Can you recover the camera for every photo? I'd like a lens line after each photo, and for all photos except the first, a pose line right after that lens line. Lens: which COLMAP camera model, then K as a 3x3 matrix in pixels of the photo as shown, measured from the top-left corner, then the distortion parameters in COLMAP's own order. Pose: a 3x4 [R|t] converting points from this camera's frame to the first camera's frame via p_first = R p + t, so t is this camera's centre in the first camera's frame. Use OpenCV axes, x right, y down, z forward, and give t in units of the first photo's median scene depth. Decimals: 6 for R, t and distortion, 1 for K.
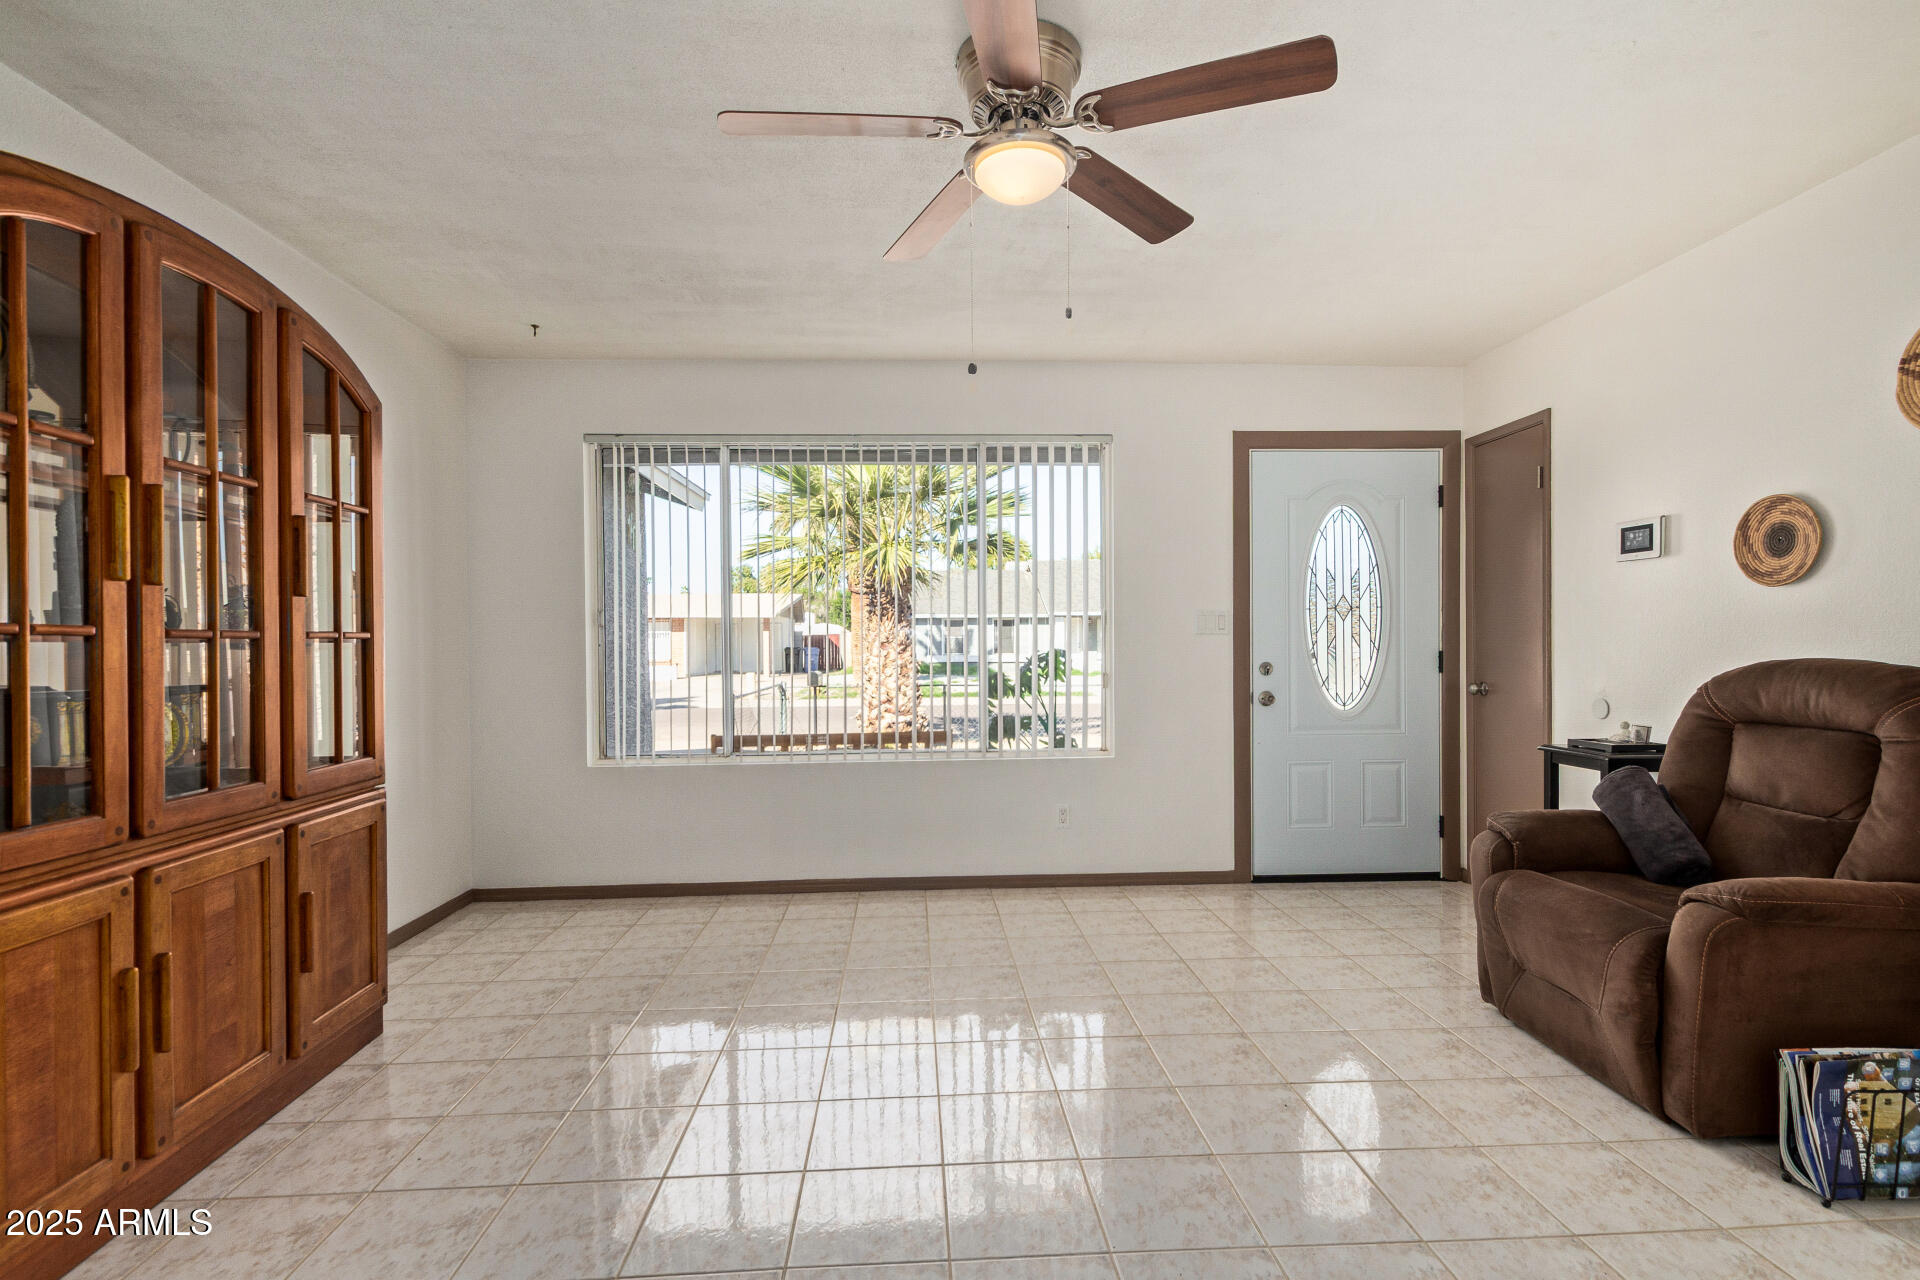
lens RADIAL K [[898.7, 0, 952.3], [0, 898.7, 652.4], [0, 0, 1]] dist [0.015595, -0.009548]
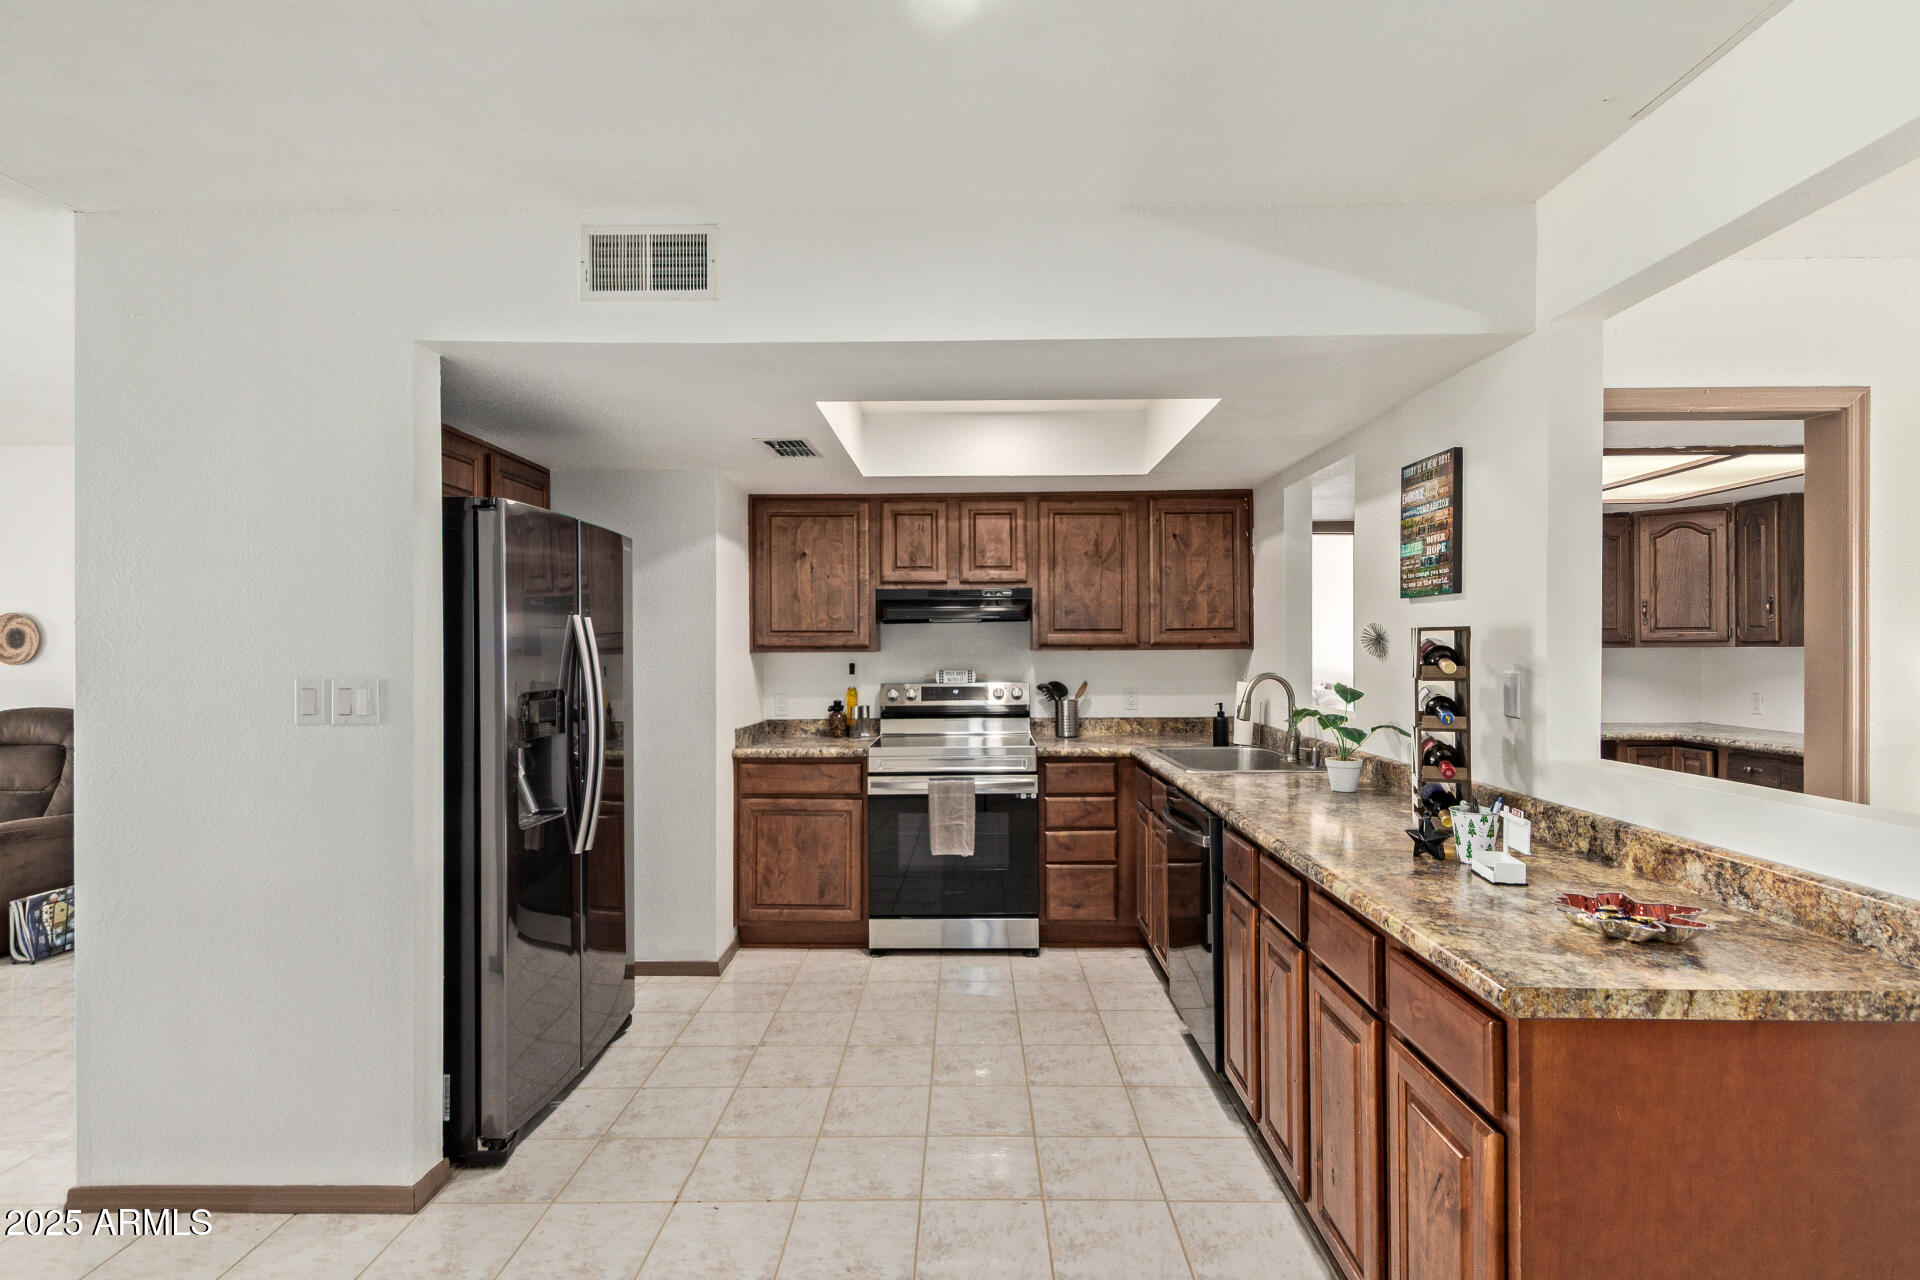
lens RADIAL K [[946.8, 0, 960.0], [0, 946.8, 640.0], [0, 0, 1]] dist [0.000024, -0.000340]
pose [[0.066632, 0.008169, 0.997744, -0.776823], [0.014308, 0.999856, -0.009142, -0.078161], [-0.997675, 0.014885, 0.066506, -0.928514]]
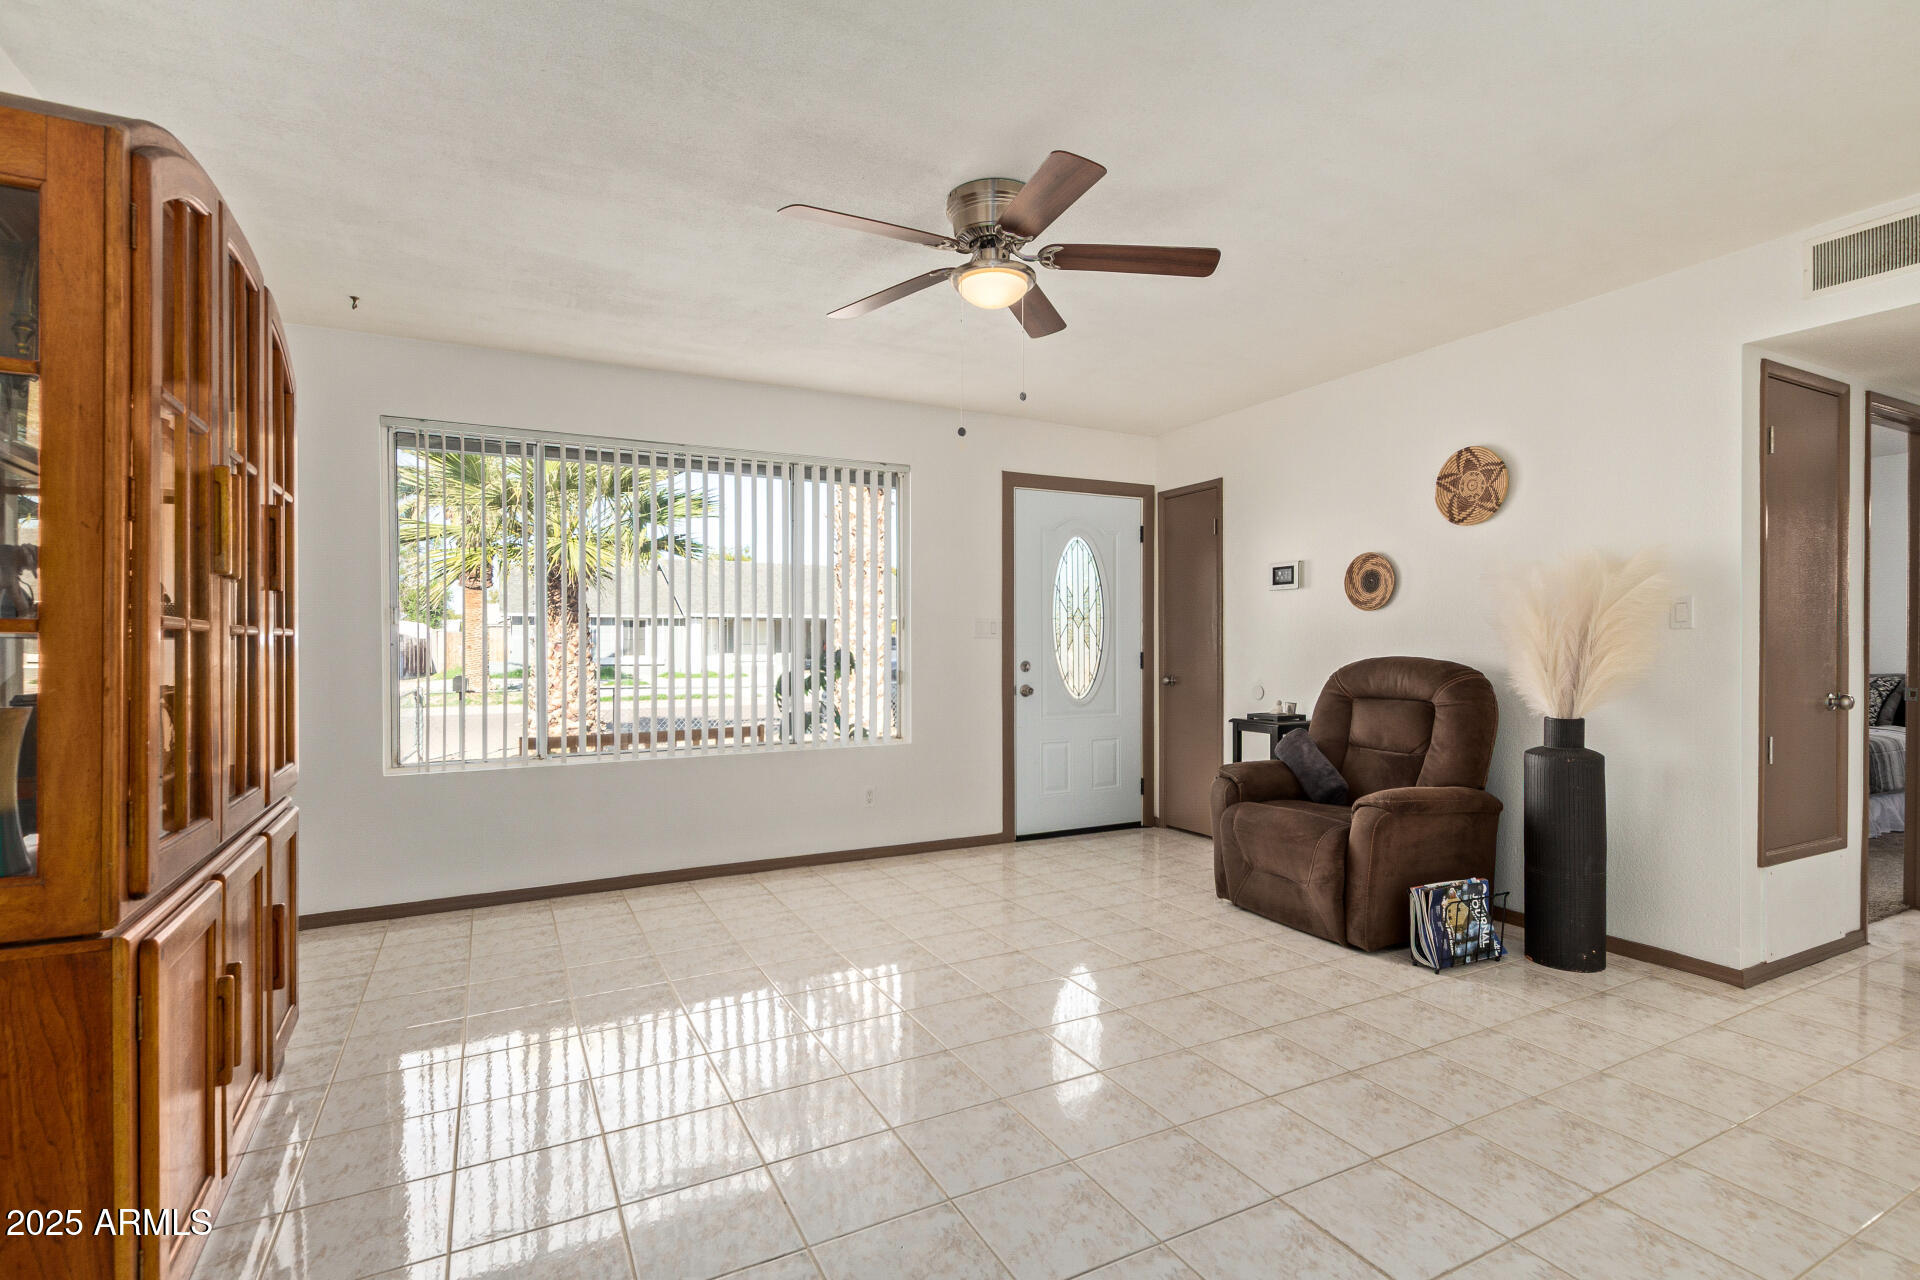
lens RADIAL K [[903.9, 0, 956.4], [0, 903.9, 647.4], [0, 0, 1]] dist [0.005346, 0.000365]
pose [[0.910298, 0.004343, 0.413930, -0.387553], [-0.000948, 0.999964, -0.008406, 0.004409], [-0.413952, 0.007260, 0.910270, -0.131620]]
